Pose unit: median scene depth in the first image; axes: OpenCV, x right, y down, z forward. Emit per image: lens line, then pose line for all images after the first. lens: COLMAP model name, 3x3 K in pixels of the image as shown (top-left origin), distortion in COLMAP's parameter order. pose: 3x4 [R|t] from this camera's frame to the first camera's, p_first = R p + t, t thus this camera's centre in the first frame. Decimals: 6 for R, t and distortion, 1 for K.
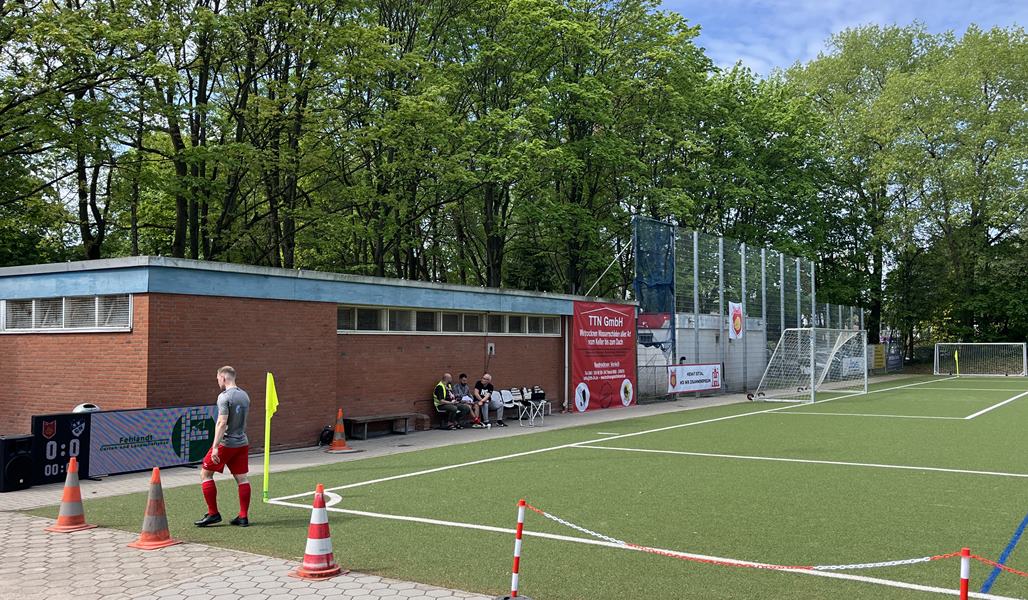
lens RADIAL K [[923.6, 0, 512.1], [0, 923.6, 307.1], [0, 0, 1]] dist [0.081269, 0.000967]
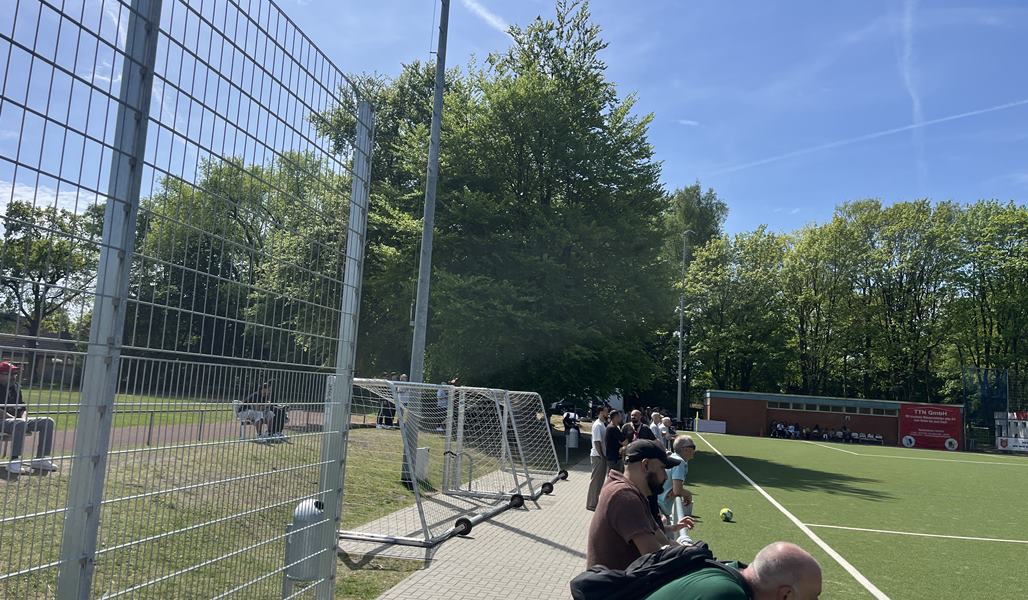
lens RADIAL K [[783.9, 0, 509.4], [0, 783.9, 302.8], [0, 0, 1]] dist [0.043916, -0.015699]
pose [[0.384181, -0.092615, -0.918601, 1.771589], [-0.024993, 0.993548, -0.110624, -0.014164], [0.922919, 0.065458, 0.379388, -0.914494]]
